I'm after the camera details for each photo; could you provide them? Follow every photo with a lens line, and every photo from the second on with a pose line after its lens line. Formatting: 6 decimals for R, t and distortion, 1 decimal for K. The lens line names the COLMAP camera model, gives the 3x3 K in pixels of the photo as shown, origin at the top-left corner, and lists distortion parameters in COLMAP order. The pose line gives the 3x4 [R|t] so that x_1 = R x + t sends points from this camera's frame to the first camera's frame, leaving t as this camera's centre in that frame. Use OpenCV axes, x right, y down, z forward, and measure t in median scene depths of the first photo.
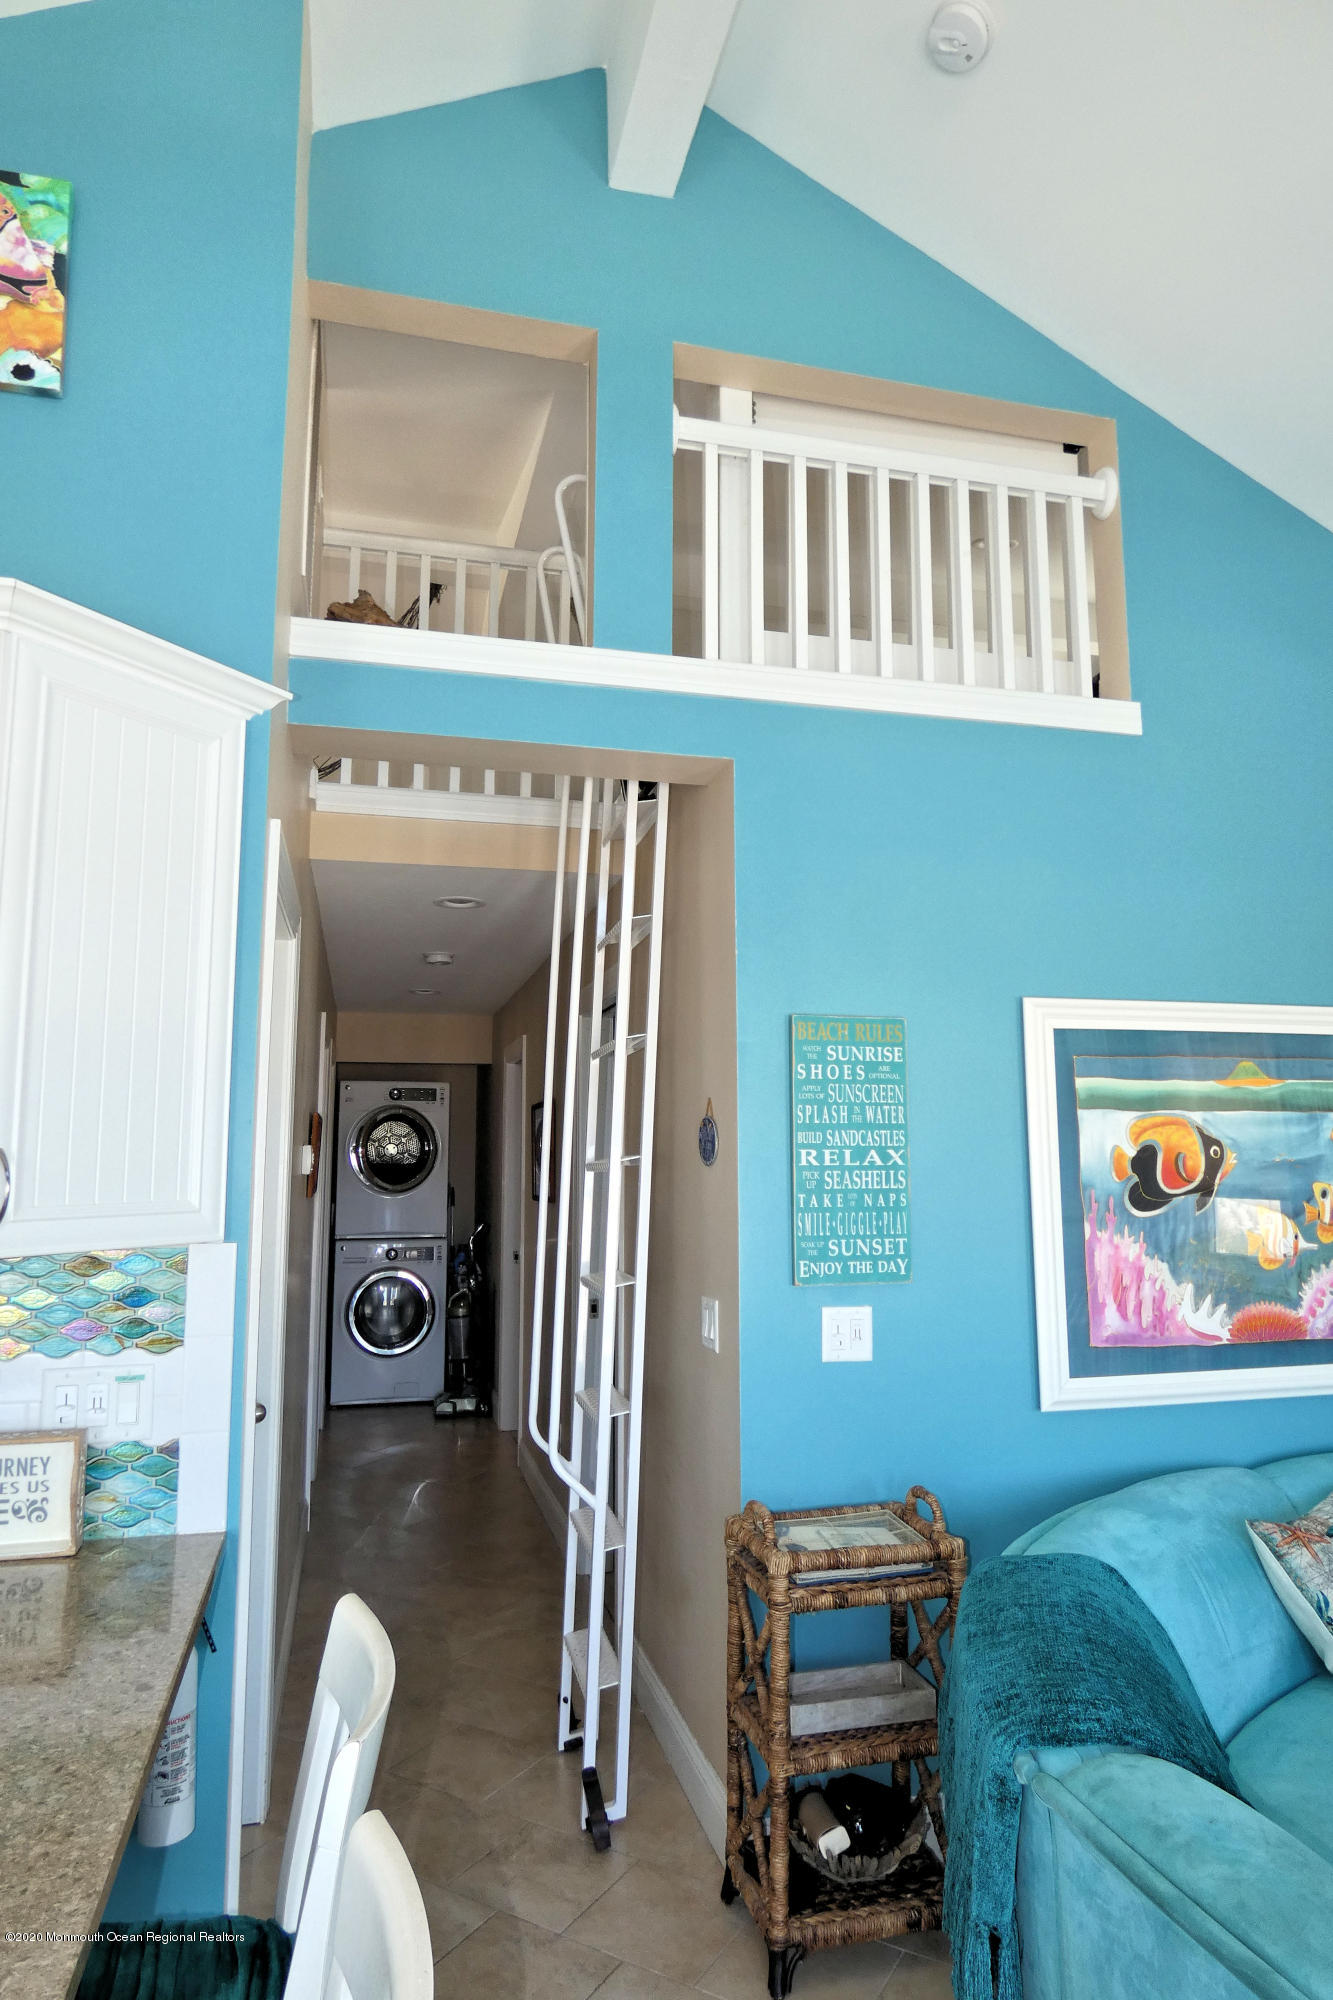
lens RADIAL K [[1204.7, 0, 669.4], [0, 1204.7, 997.7], [0, 0, 1]] dist [0.000662, -0.000765]
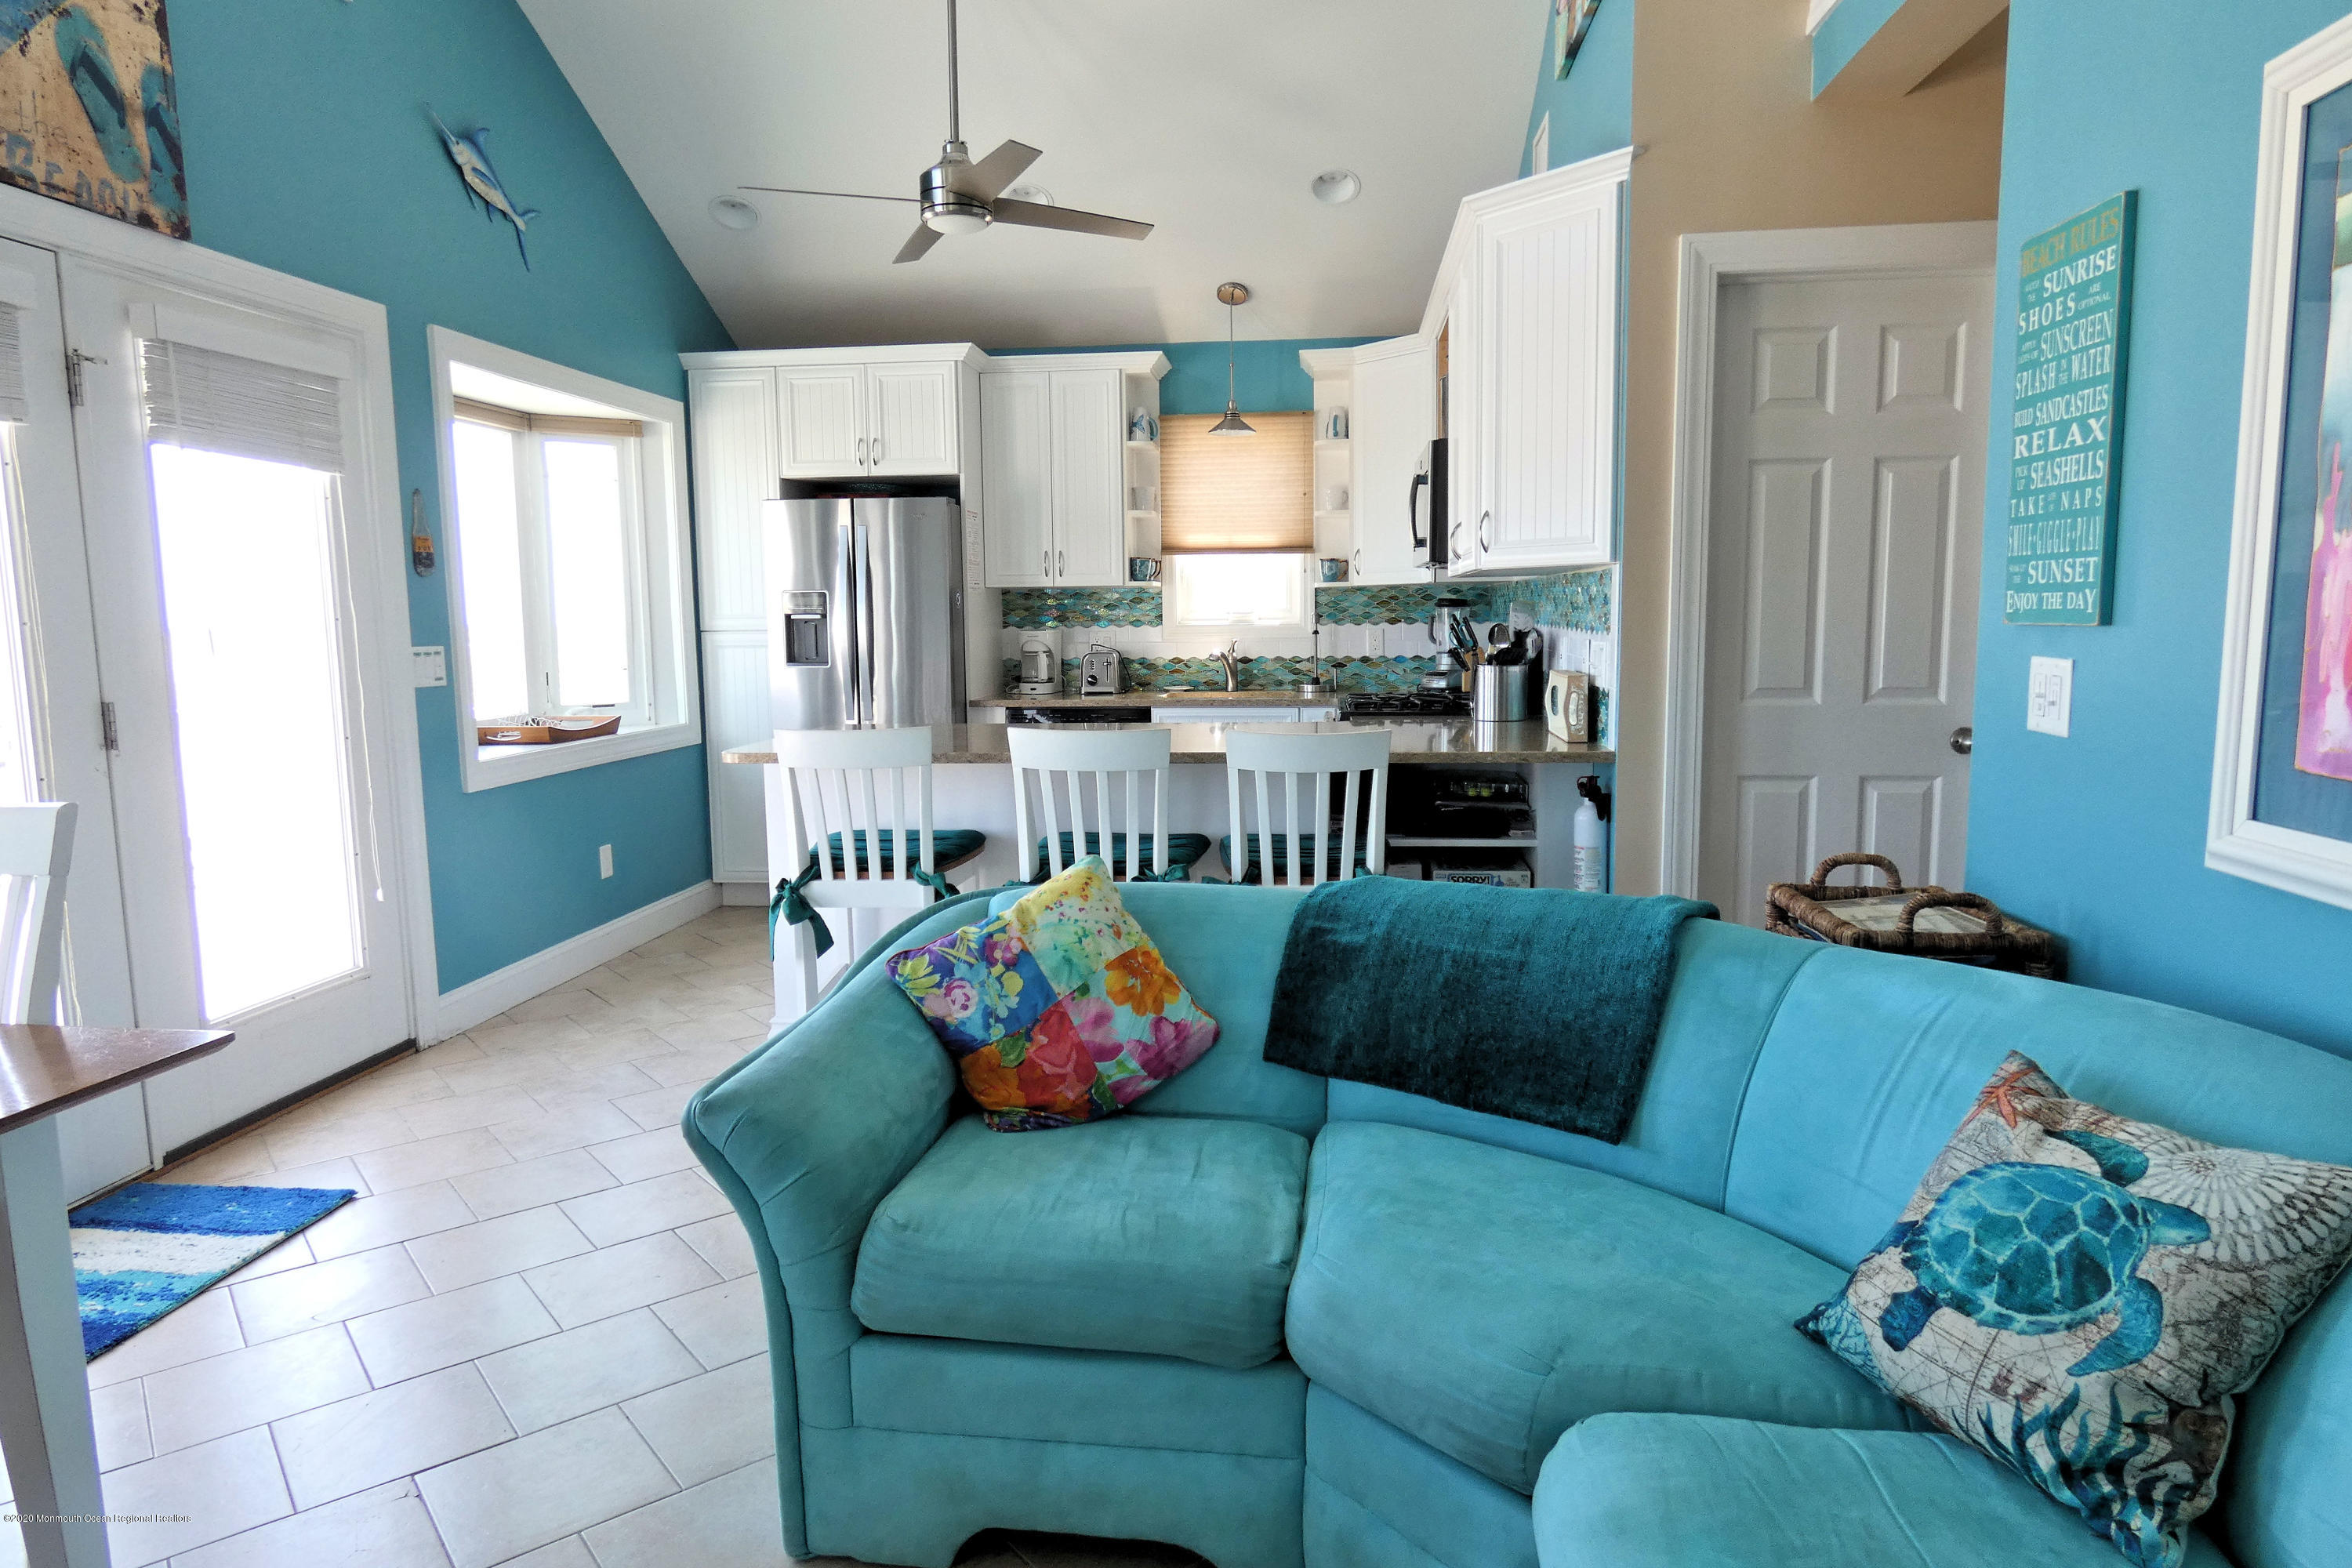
lens RADIAL K [[1408.1, 0, 1172.1], [0, 1408.1, 781.7], [0, 0, 1]] dist [-0.003276, -0.001738]
pose [[-0.352353, 0.116753, -0.928556, 1.084912], [0.133858, 0.988274, 0.073468, 0.199748], [0.926245, -0.098408, -0.363850, 0.816901]]
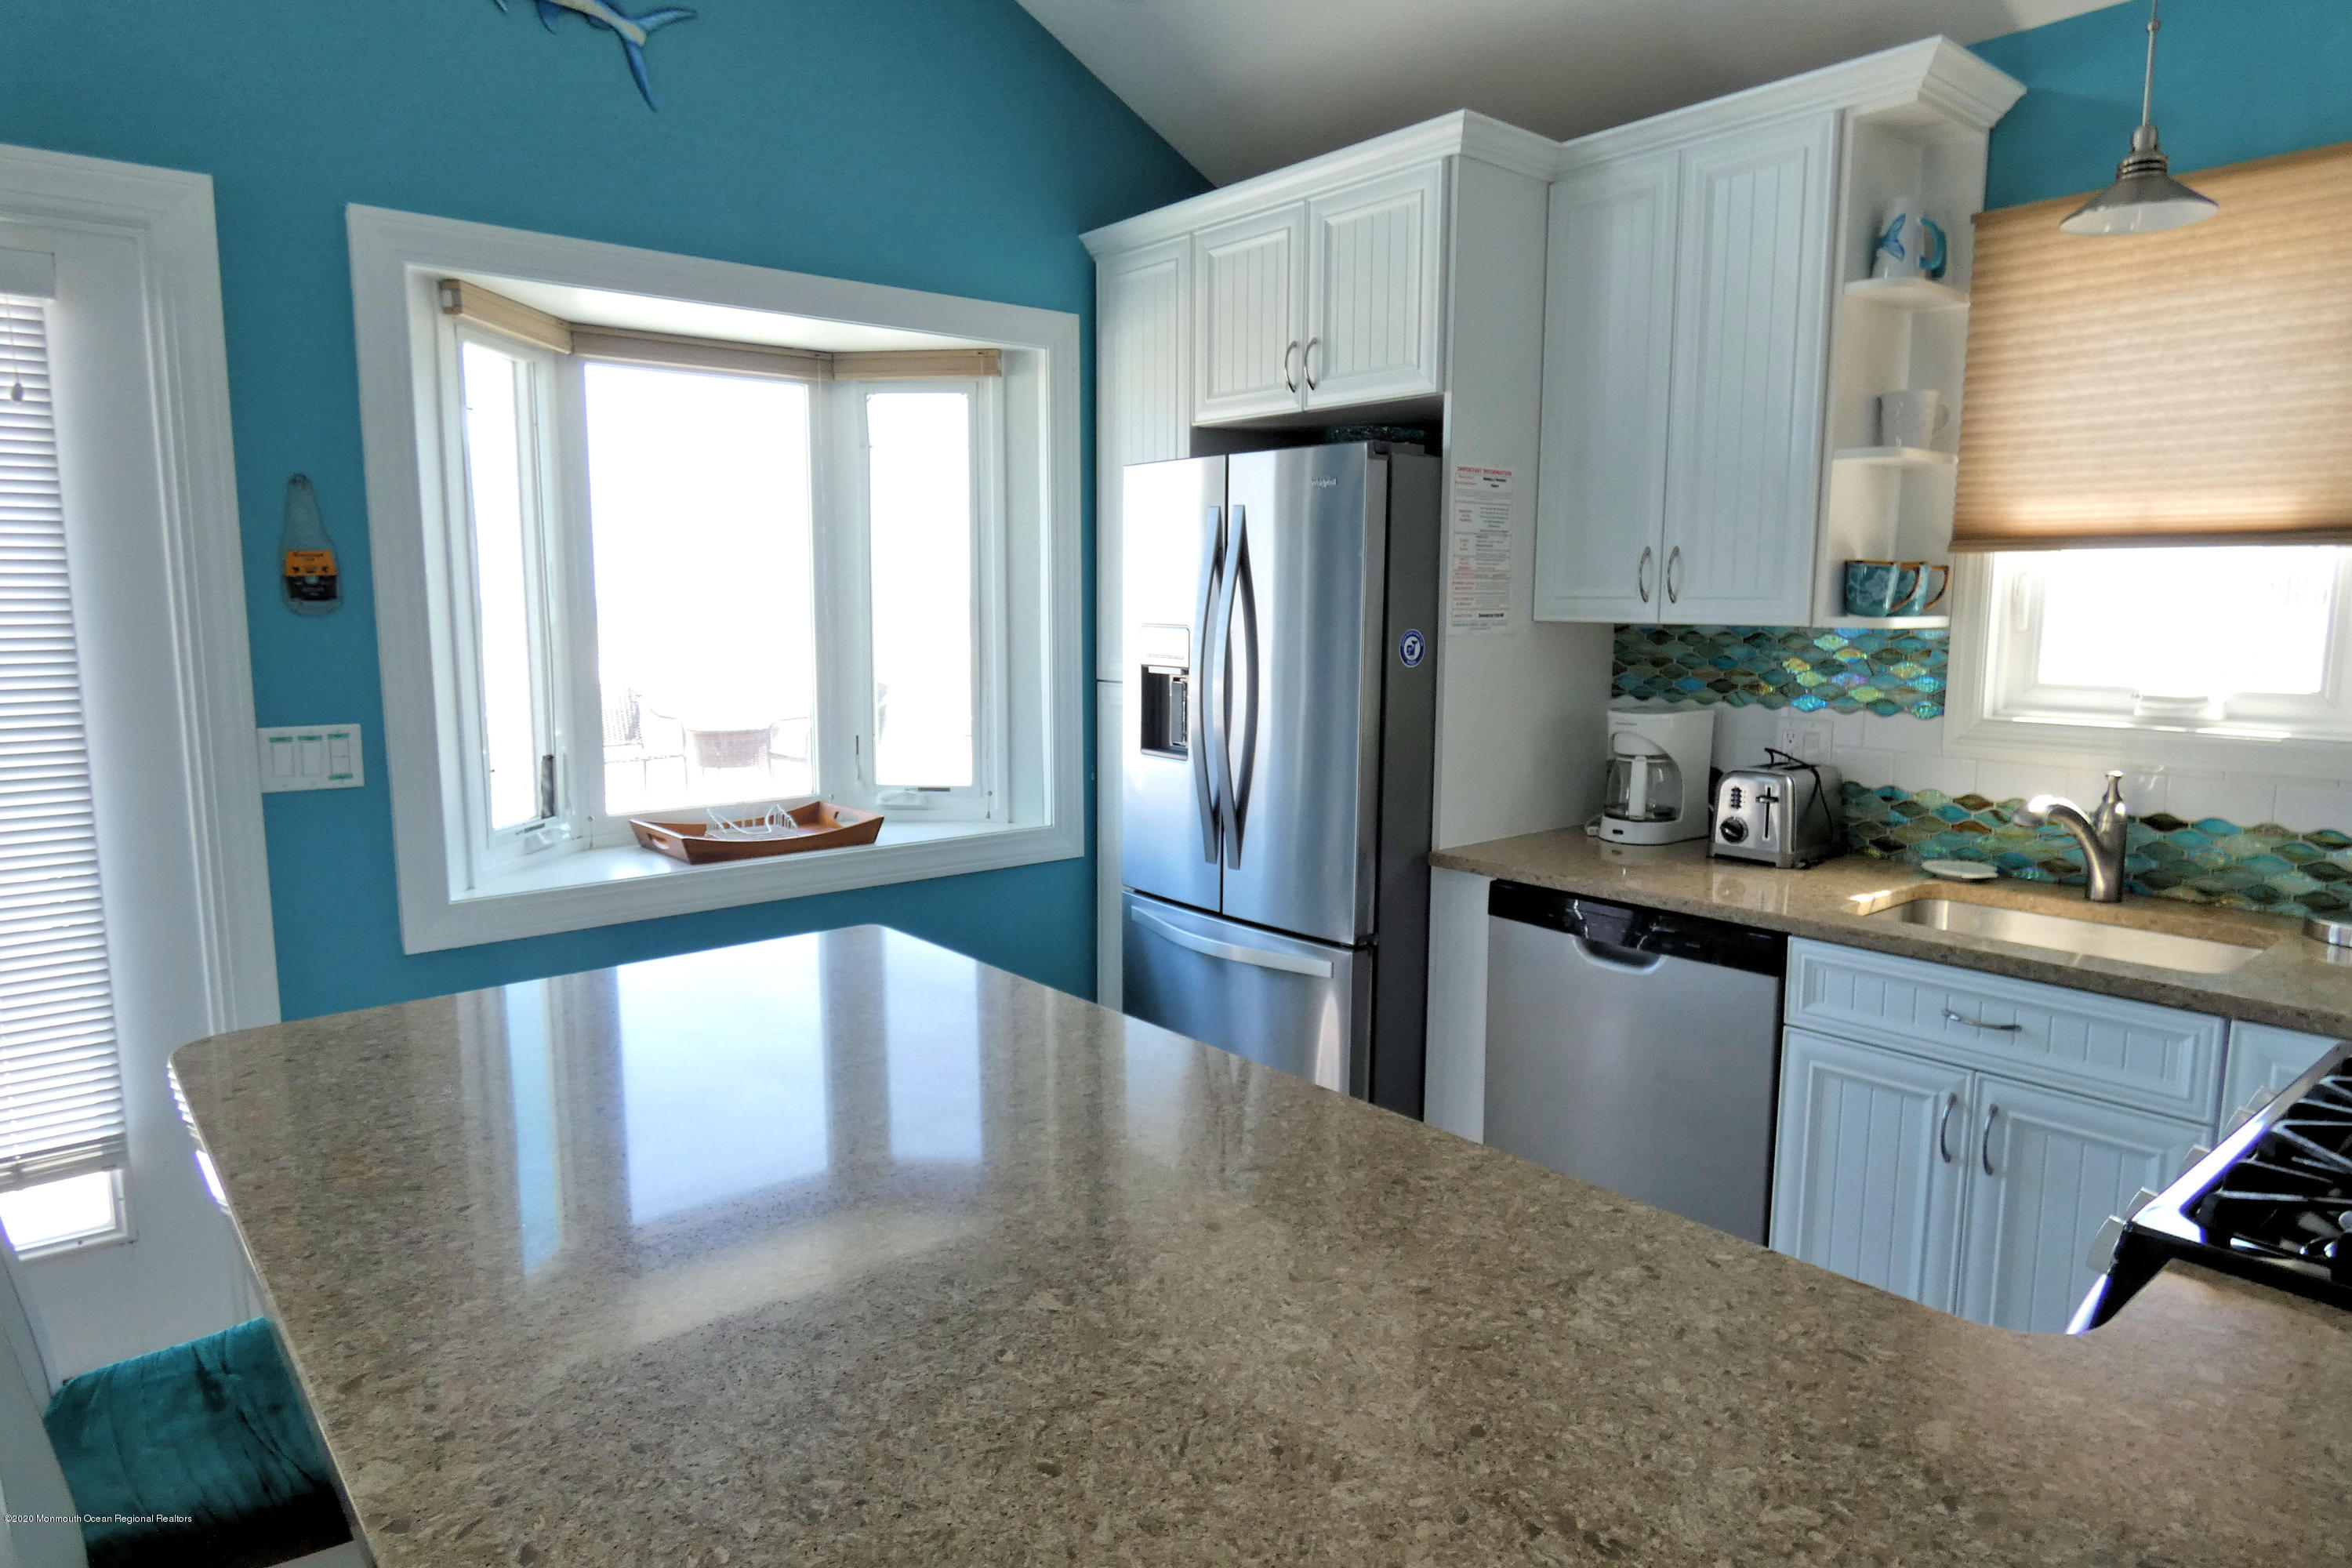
lens RADIAL K [[1408.1, 0, 1172.1], [0, 1408.1, 781.7], [0, 0, 1]] dist [-0.003276, -0.001738]
pose [[-0.901611, 0.055629, -0.428955, -0.191917], [0.055104, 0.998387, 0.013654, 0.114795], [0.429023, -0.011326, -0.903223, 0.640328]]
